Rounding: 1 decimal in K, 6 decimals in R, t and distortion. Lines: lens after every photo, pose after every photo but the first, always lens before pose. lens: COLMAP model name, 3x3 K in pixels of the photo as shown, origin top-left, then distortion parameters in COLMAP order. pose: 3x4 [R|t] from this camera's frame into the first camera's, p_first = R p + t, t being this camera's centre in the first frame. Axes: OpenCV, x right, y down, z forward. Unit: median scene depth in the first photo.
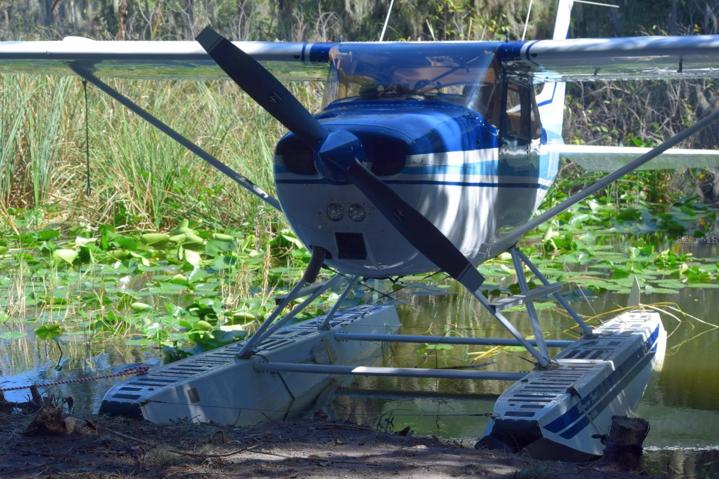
lens RADIAL K [[2307.8, 0, 358.7], [0, 2307.8, 237.8], [0, 0, 1]] dist [0.046310, 0.000000]
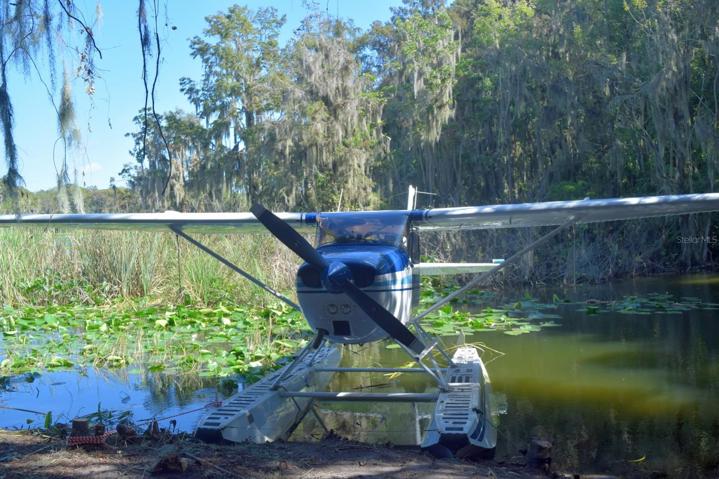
lens RADIAL K [[799.5, 0, 360.7], [0, 799.5, 239.5], [0, 0, 1]] dist [0.063141, 0.000000]
pose [[0.990515, -0.020005, 0.135942, -0.055595], [0.028096, 0.997929, -0.057866, -0.021981], [-0.134503, 0.061137, 0.989025, 0.317532]]
